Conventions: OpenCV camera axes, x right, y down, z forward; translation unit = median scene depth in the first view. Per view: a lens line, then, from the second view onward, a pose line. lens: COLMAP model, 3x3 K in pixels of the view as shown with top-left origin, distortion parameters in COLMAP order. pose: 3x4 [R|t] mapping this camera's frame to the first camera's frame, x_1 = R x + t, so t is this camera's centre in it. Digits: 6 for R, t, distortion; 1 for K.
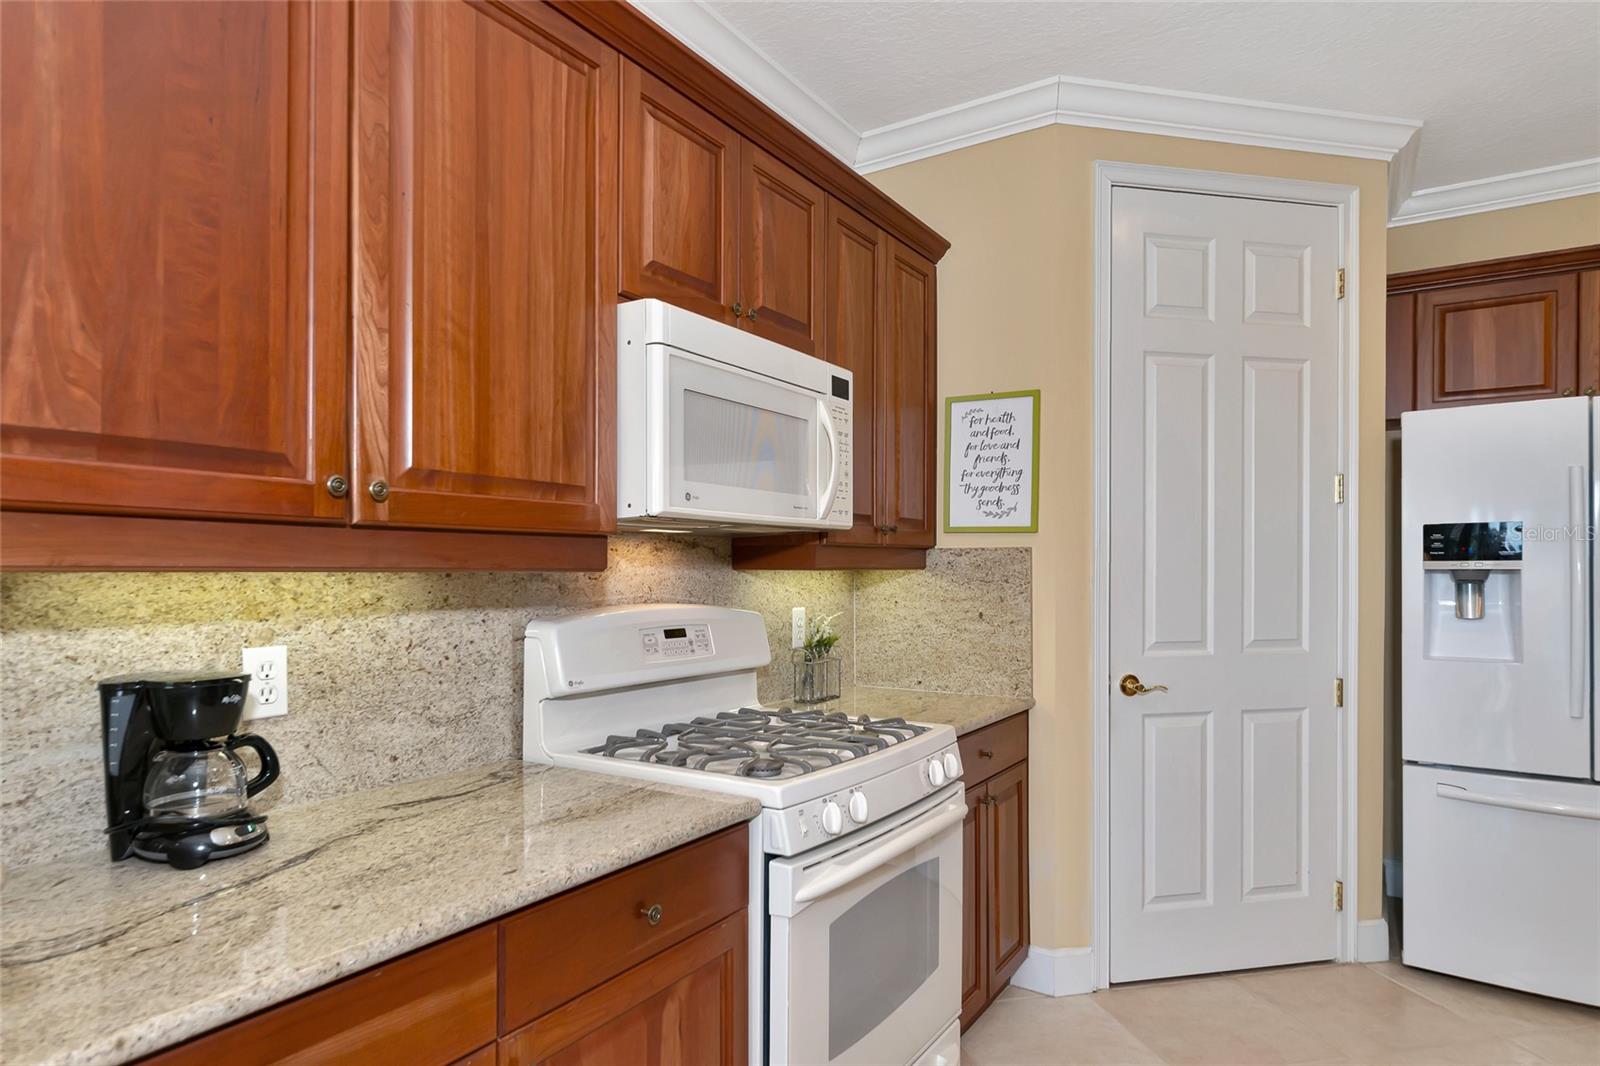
lens RADIAL K [[916.7, 0, 795.0], [0, 916.7, 565.3], [0, 0, 1]] dist [0.001783, 0.000326]
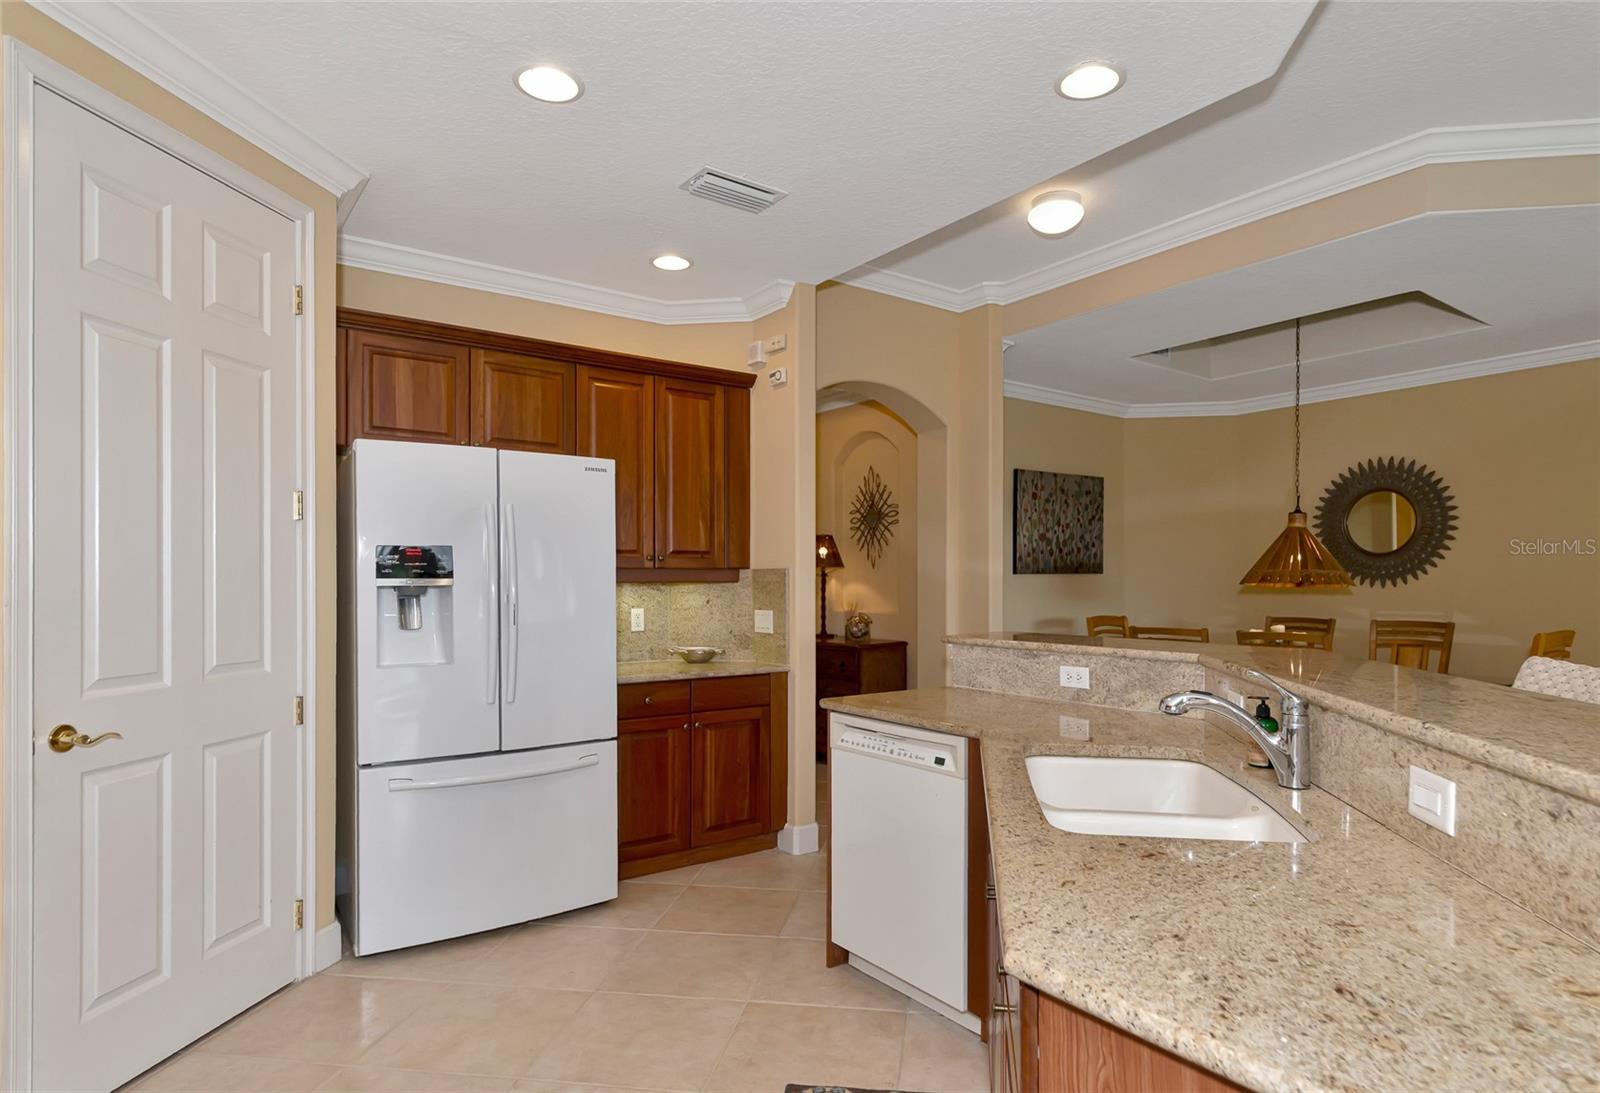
lens RADIAL K [[878.4, 0, 799.5], [0, 878.4, 580.2], [0, 0, 1]] dist [-0.004922, -0.000112]
pose [[0.352271, -0.000257, 0.935898, -0.107326], [0.001544, 0.999999, -0.000307, -0.001325], [-0.935897, 0.001553, 0.352271, 0.158722]]
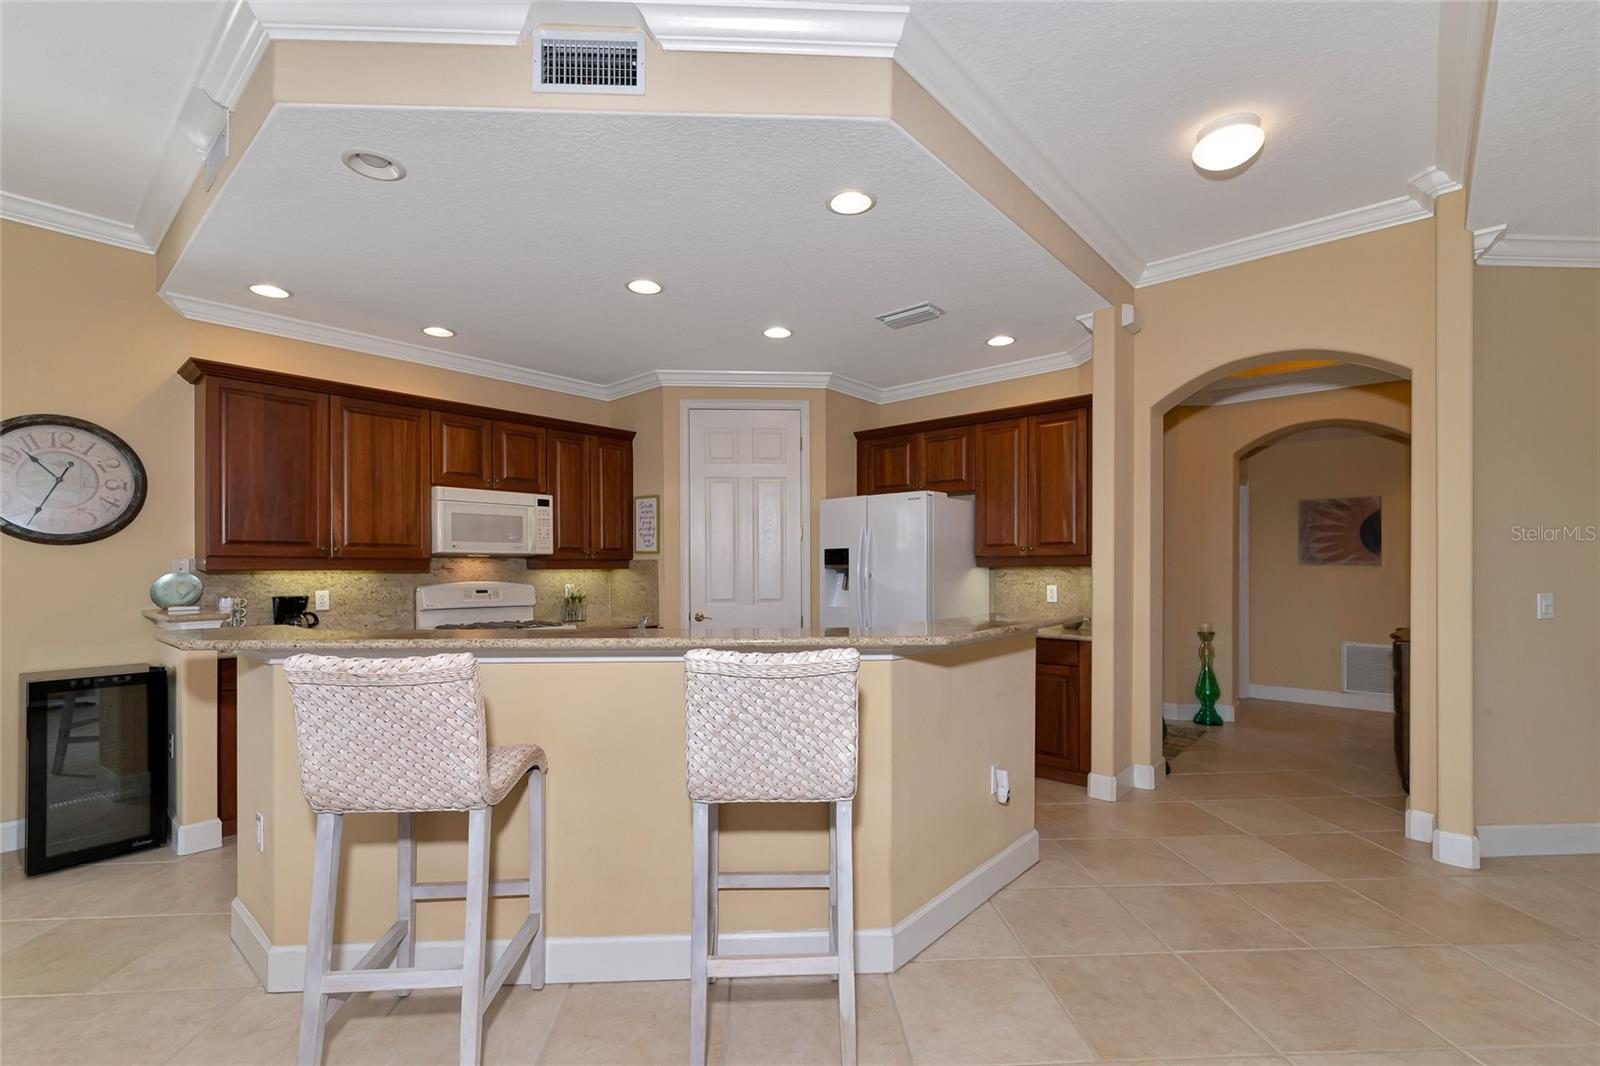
lens RADIAL K [[706.2, 0, 803.8], [0, 706.2, 574.1], [0, 0, 1]] dist [0.001215, 0.000693]
pose [[0.989255, -0.002296, -0.146182, 0.909329], [0.003958, 0.999931, 0.011081, -0.000626], [0.146146, -0.011540, 0.989196, -0.789027]]
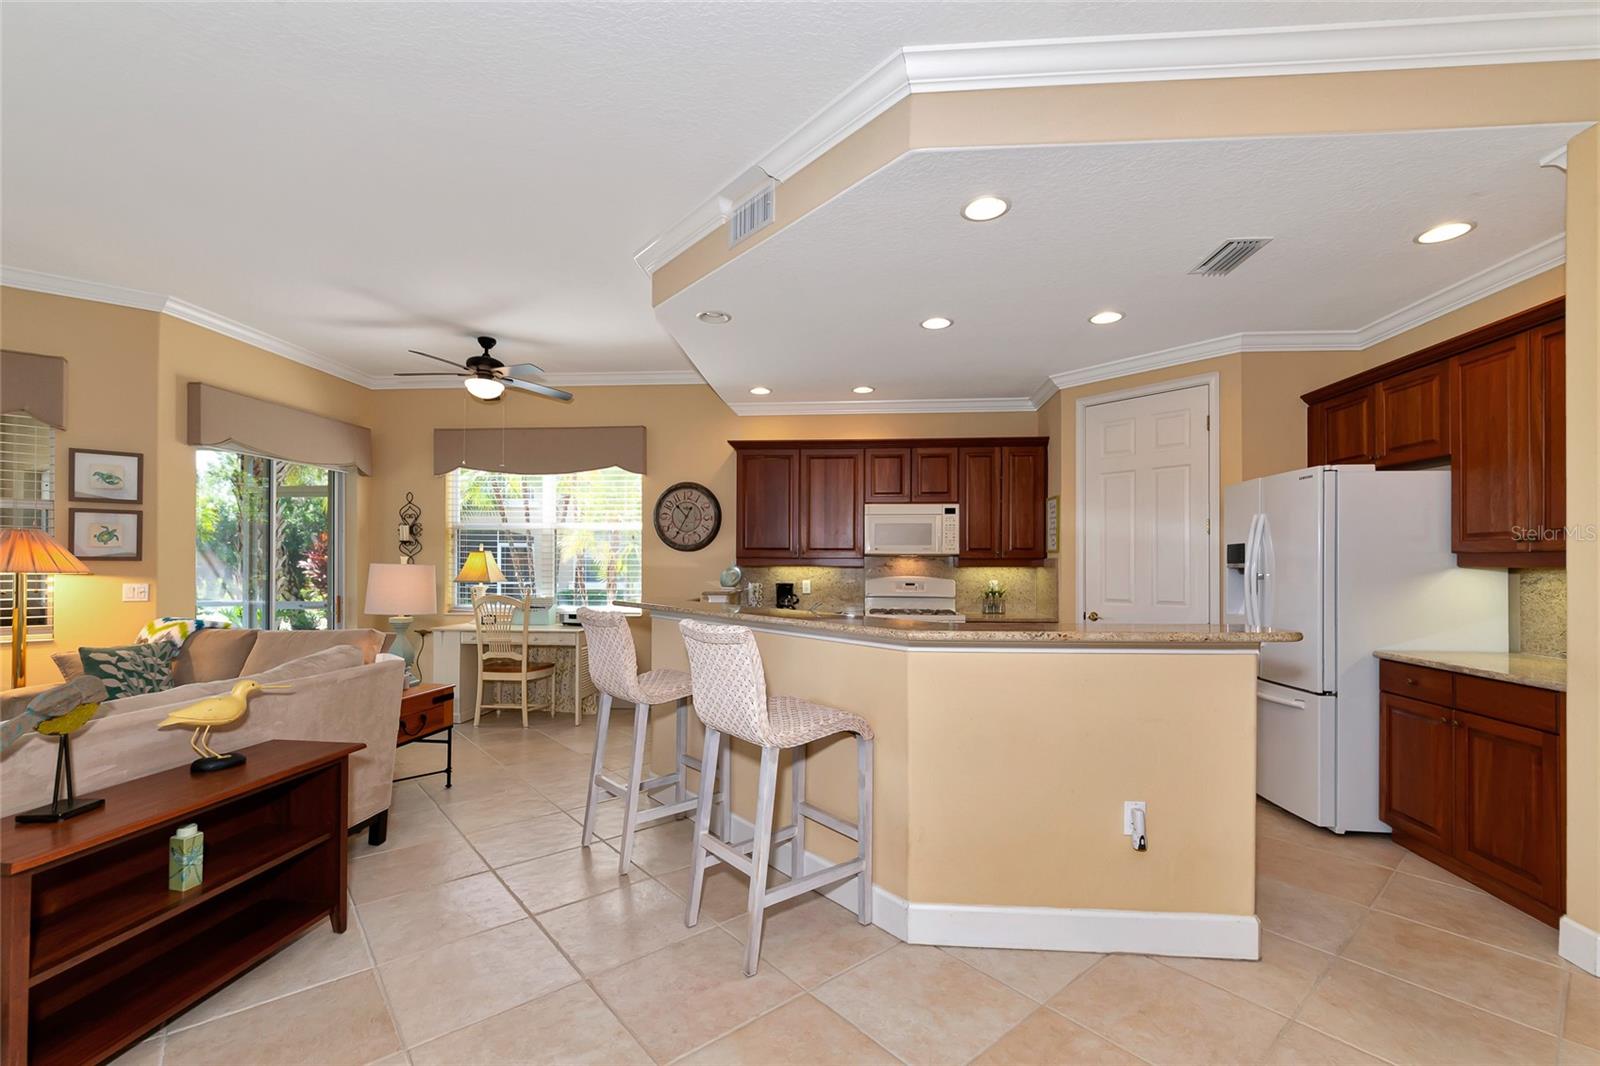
lens RADIAL K [[690.3, 0, 801.5], [0, 690.3, 559.9], [0, 0, 1]] dist [0.002055, 0.000502]
pose [[0.469841, -0.006661, -0.882726, 1.585331], [-0.002263, 0.999959, -0.008750, 0.002554], [0.882748, 0.006109, 0.469806, -0.498692]]
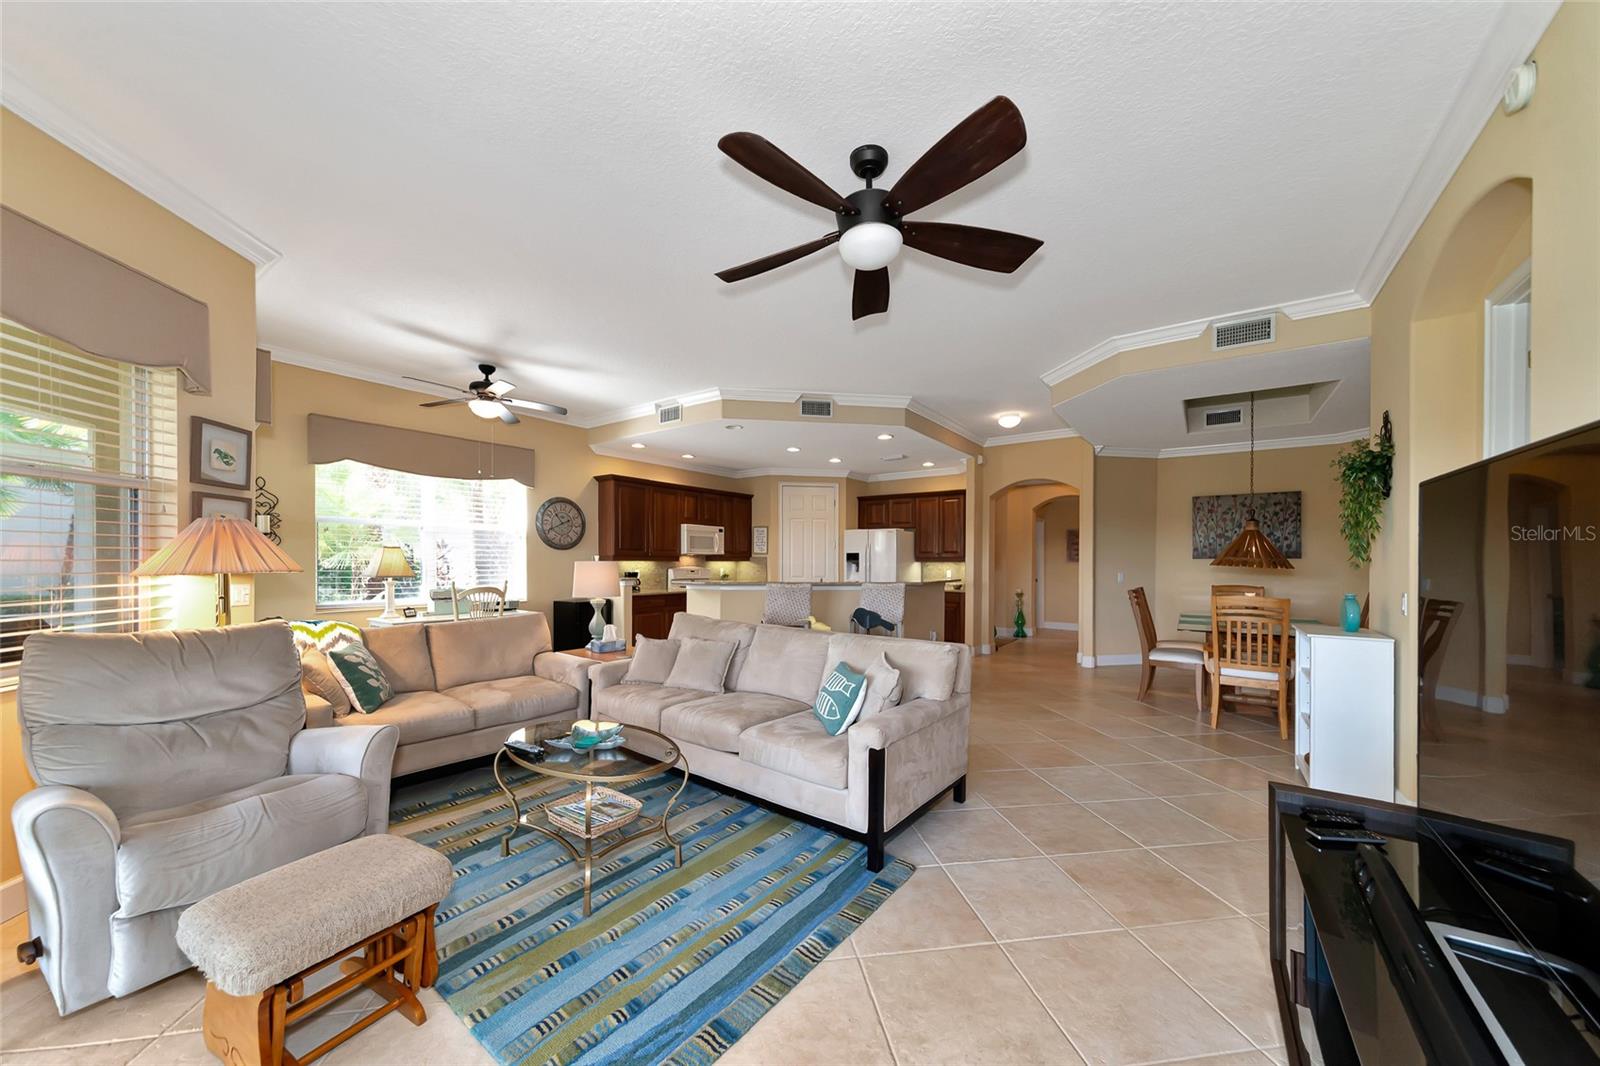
lens RADIAL K [[550.6, 0, 802.6], [0, 550.6, 561.0], [0, 0, 1]] dist [0.000512, -0.000003]
pose [[0.998077, 0.004477, -0.061826, 0.645434], [-0.004368, 0.999989, 0.001910, -0.004869], [0.061834, -0.001637, 0.998085, -2.037772]]
